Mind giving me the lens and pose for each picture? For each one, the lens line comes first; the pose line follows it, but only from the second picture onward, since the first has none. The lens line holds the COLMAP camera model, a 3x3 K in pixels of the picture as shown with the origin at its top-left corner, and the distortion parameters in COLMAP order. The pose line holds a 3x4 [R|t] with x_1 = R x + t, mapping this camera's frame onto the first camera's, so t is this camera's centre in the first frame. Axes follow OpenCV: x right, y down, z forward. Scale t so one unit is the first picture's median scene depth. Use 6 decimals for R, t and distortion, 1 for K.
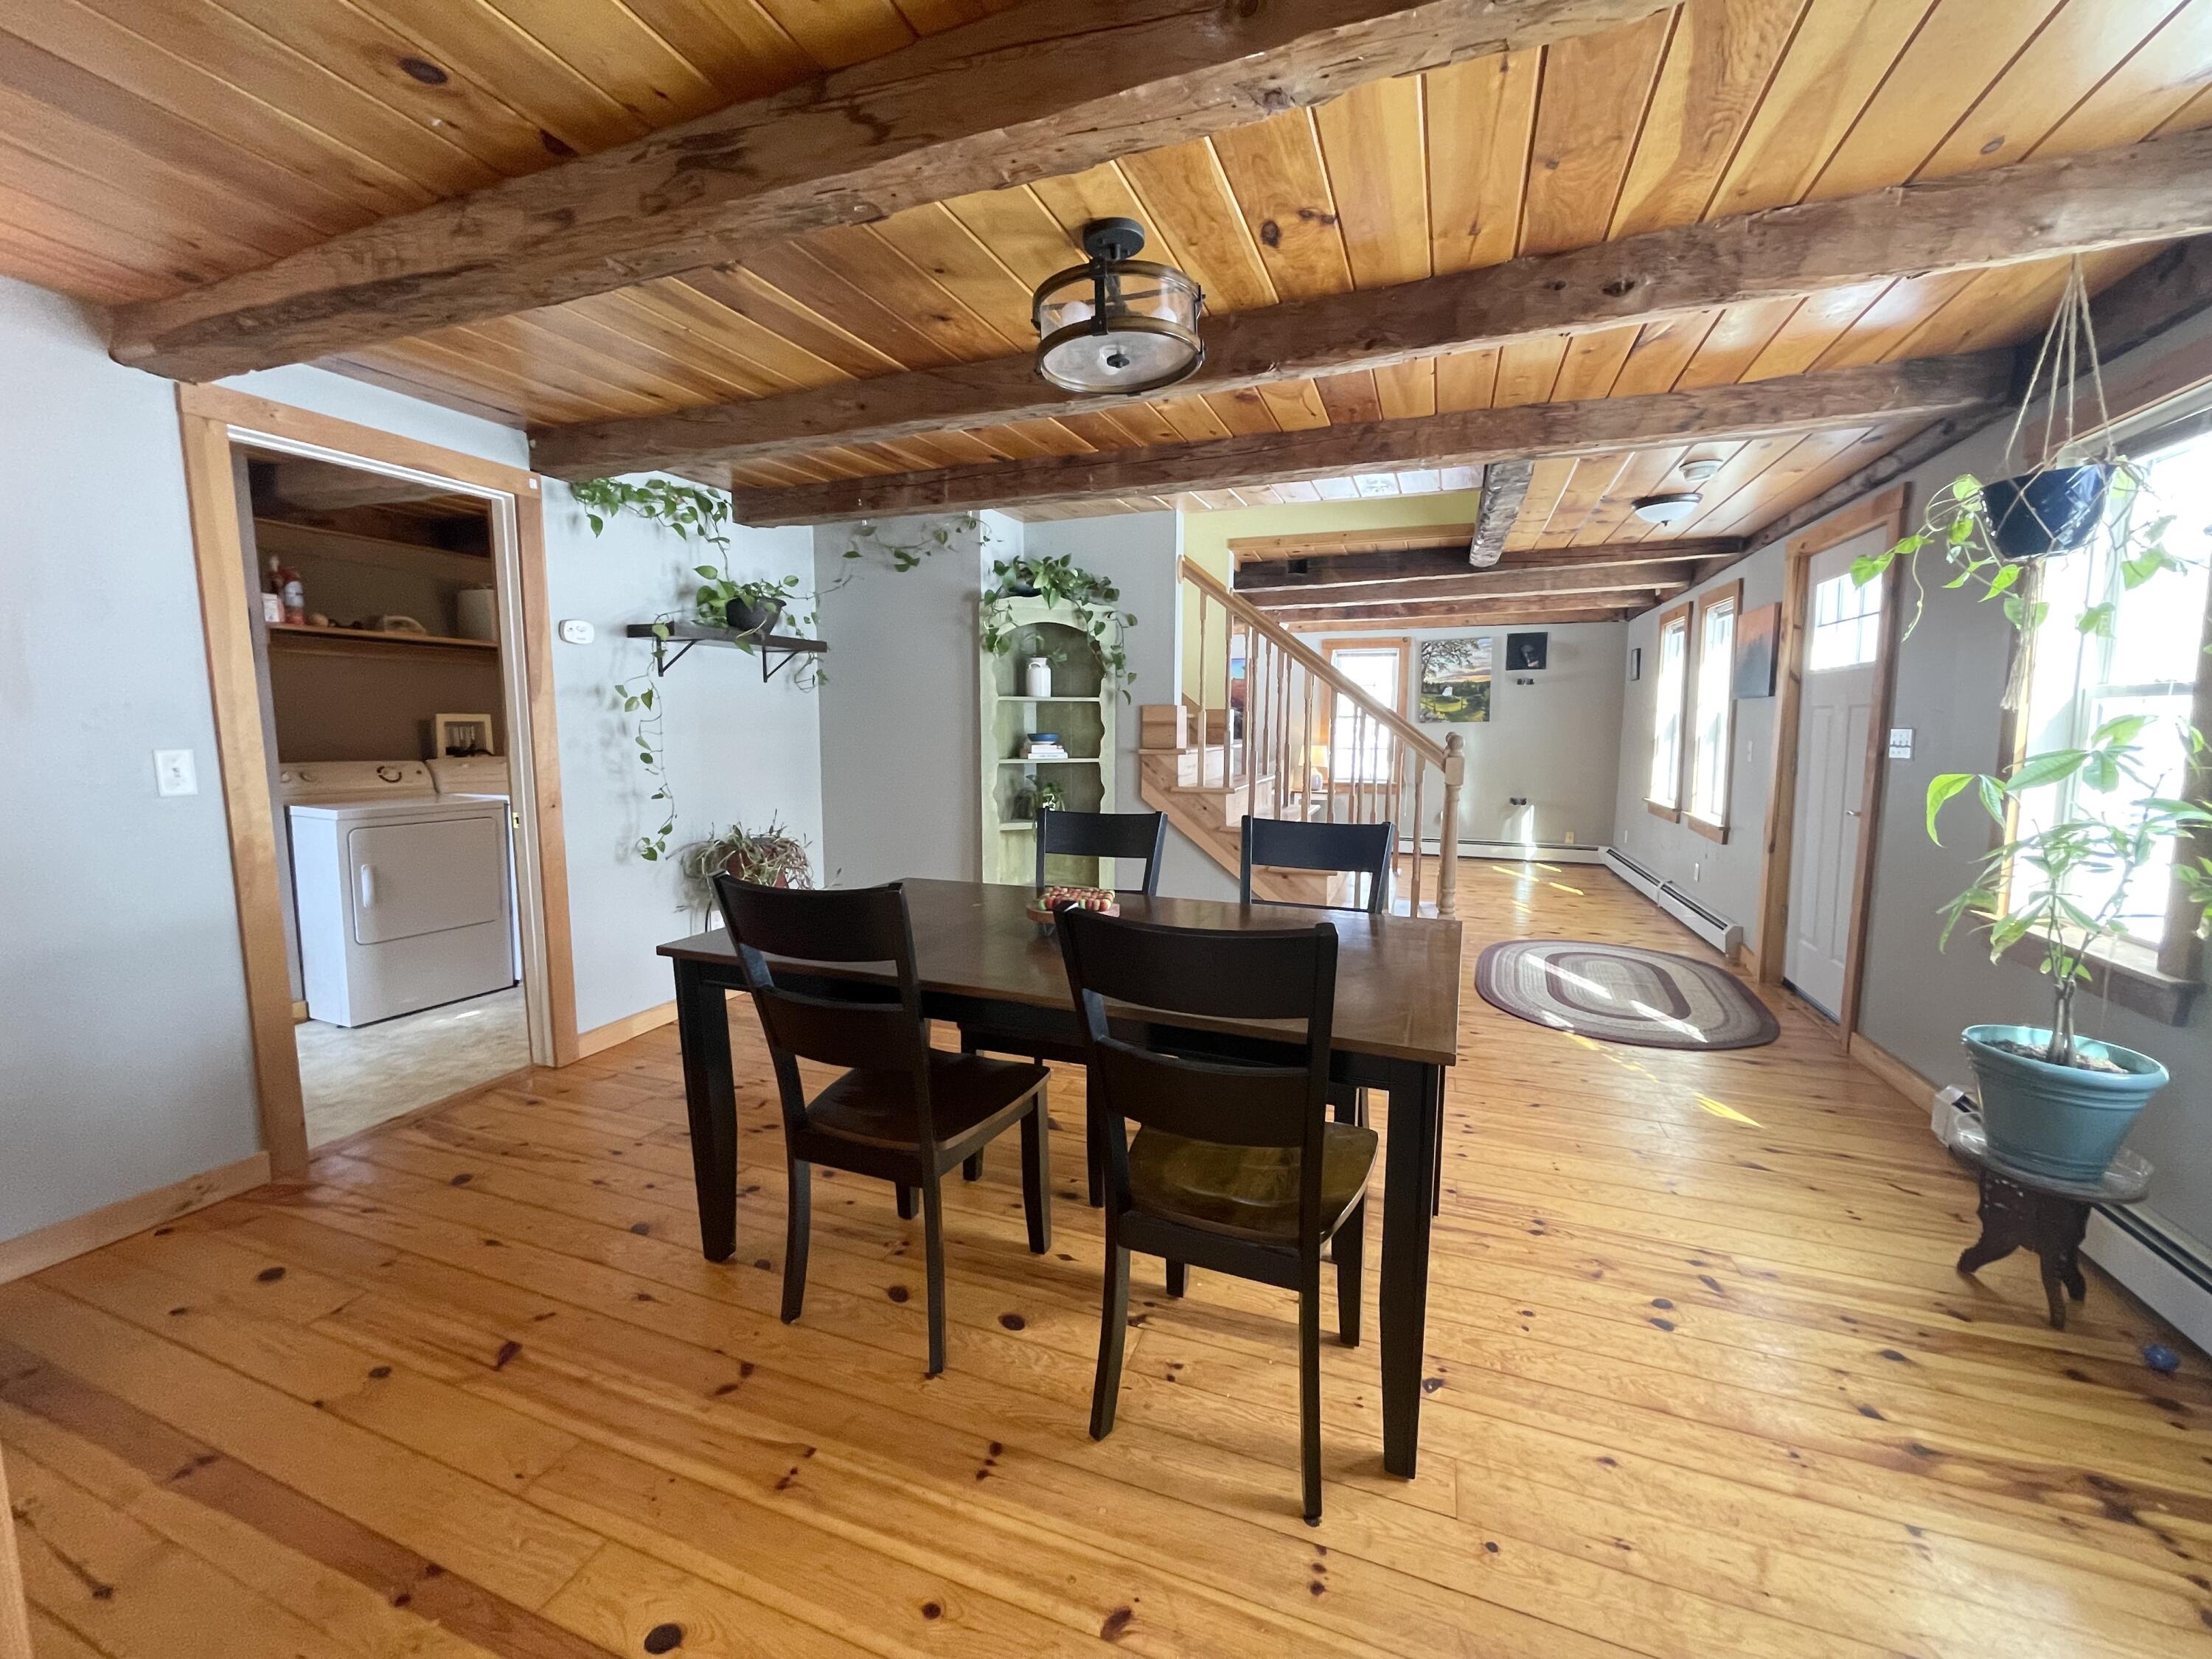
lens RADIAL K [[891.7, 0, 1100.1], [0, 891.7, 825.9], [0, 0, 1]] dist [0.013346, -0.000166]
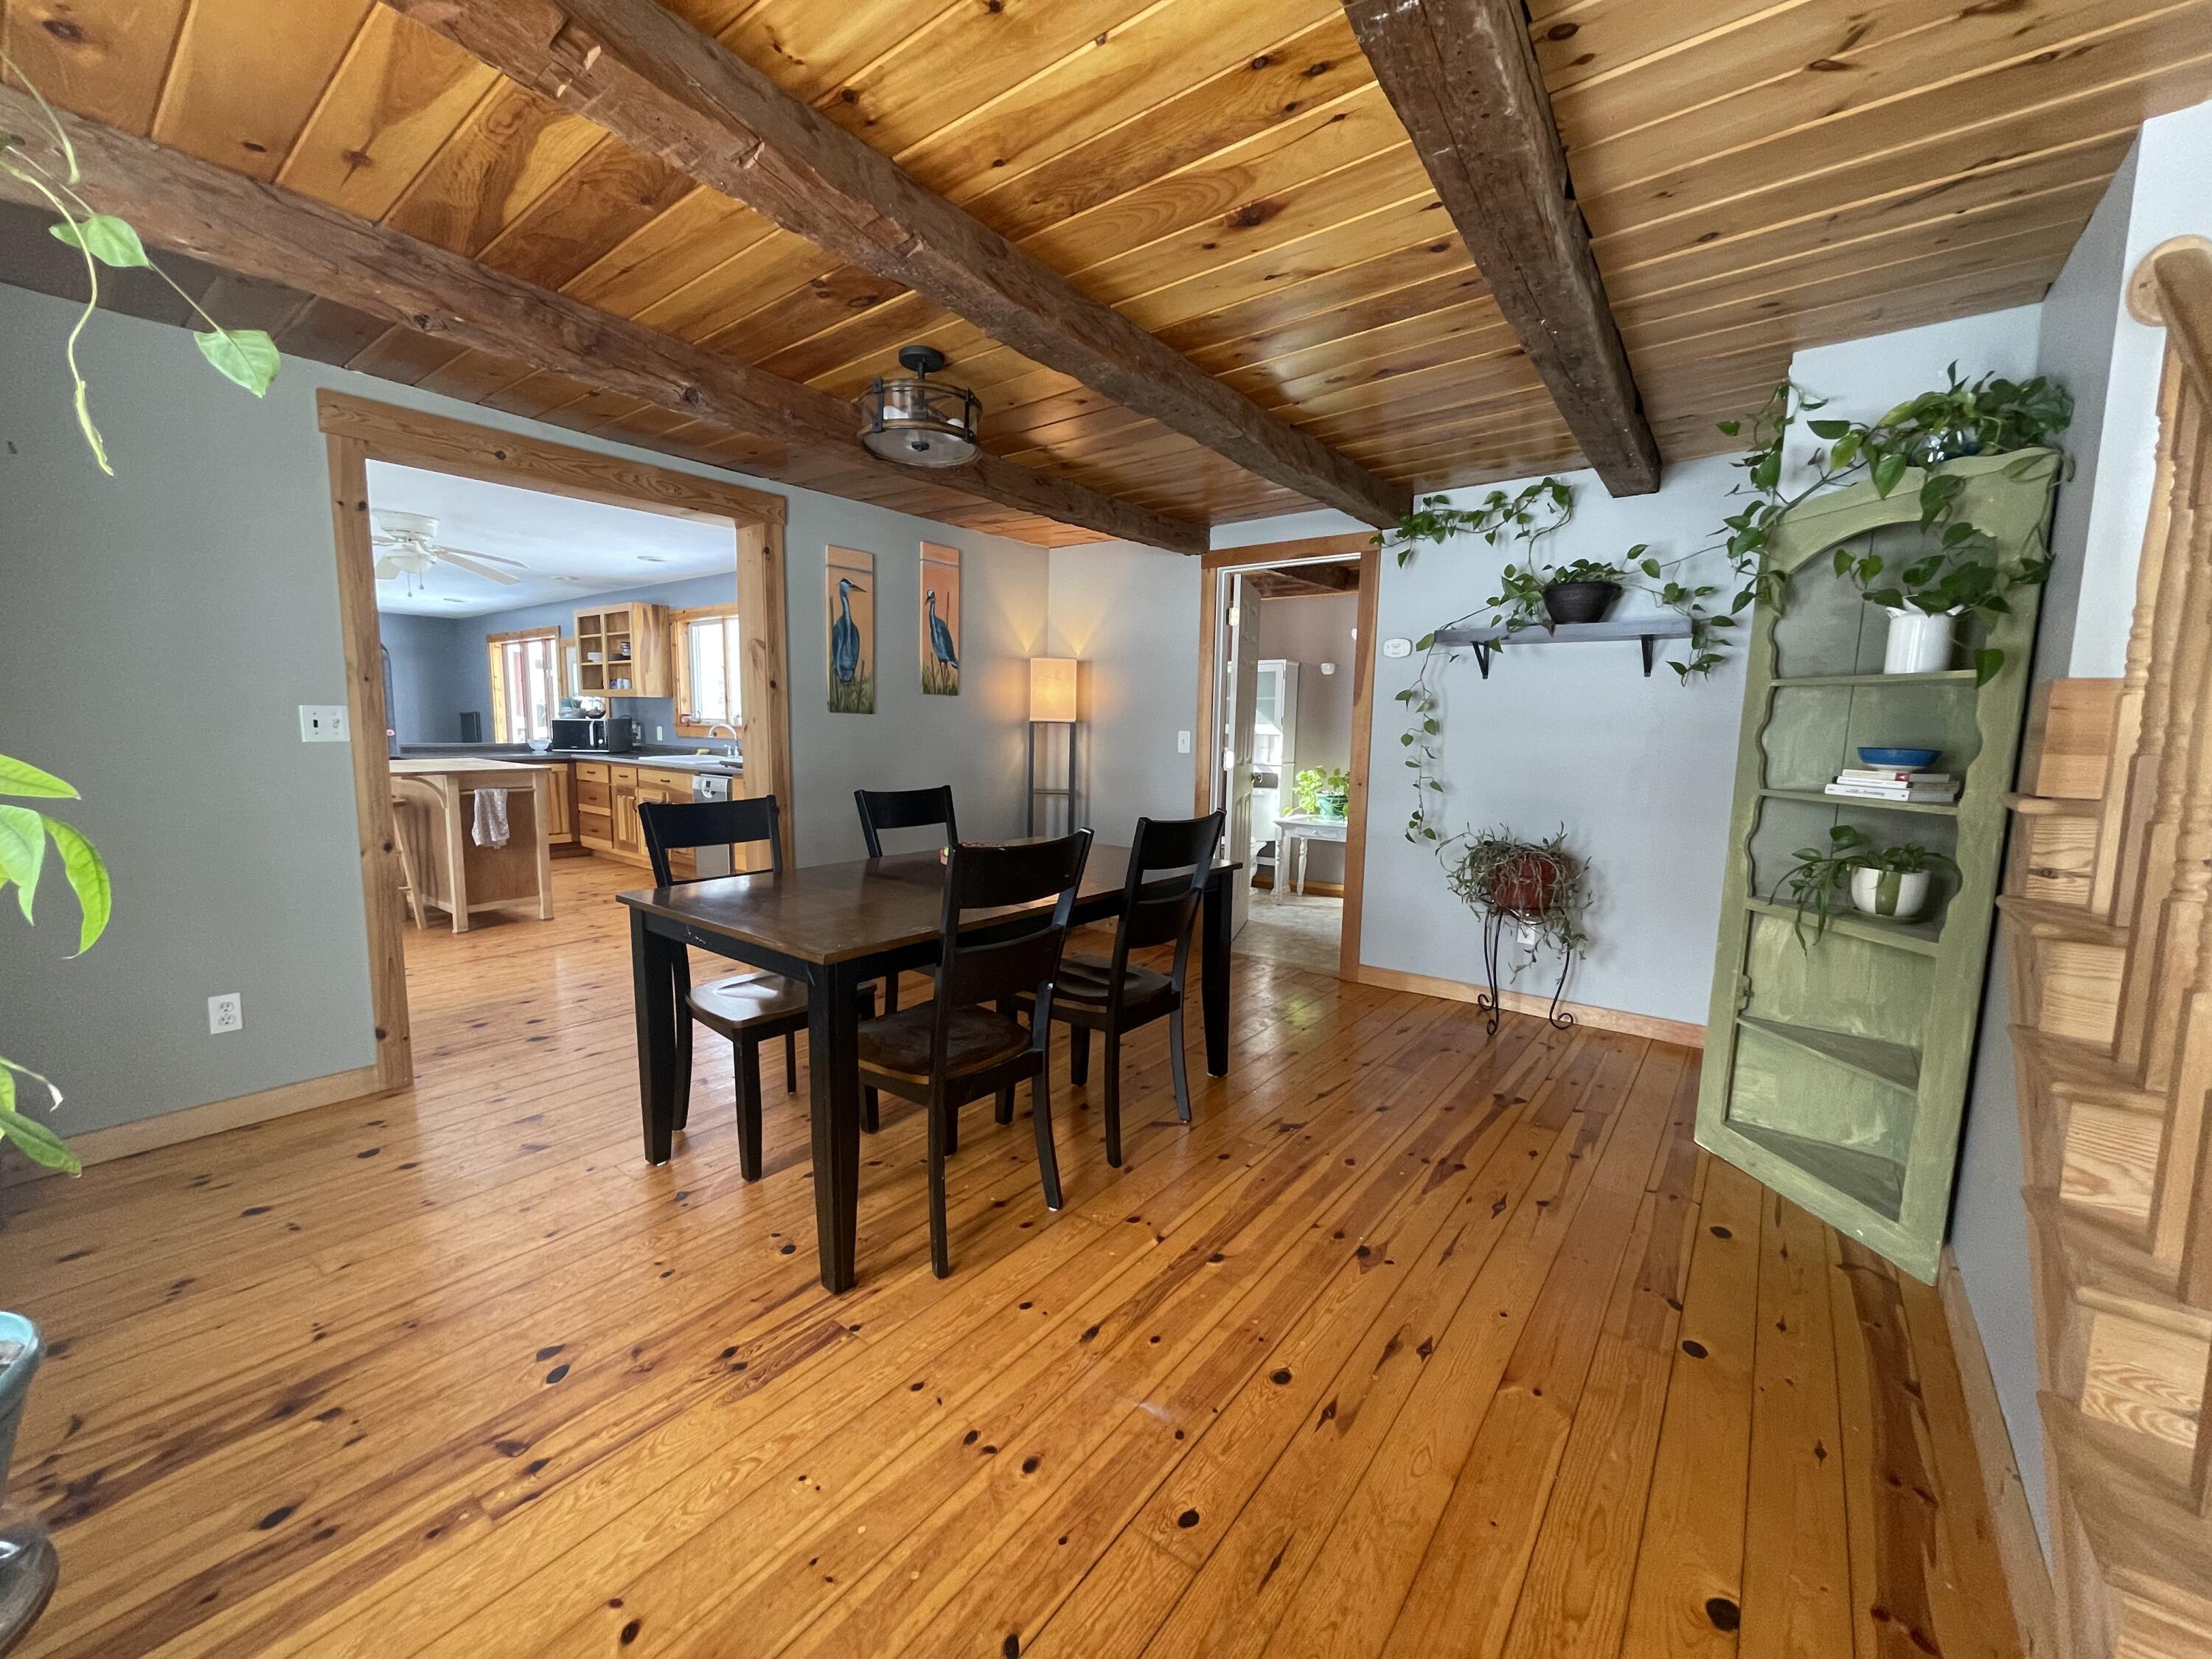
lens RADIAL K [[891.7, 0, 1107.9], [0, 891.7, 824.1], [0, 0, 1]] dist [0.013346, -0.000166]
pose [[-0.282694, 0.108294, -0.953077, 1.200678], [-0.124126, 0.981122, 0.148297, -0.179185], [0.951145, 0.160224, -0.263915, 1.589596]]
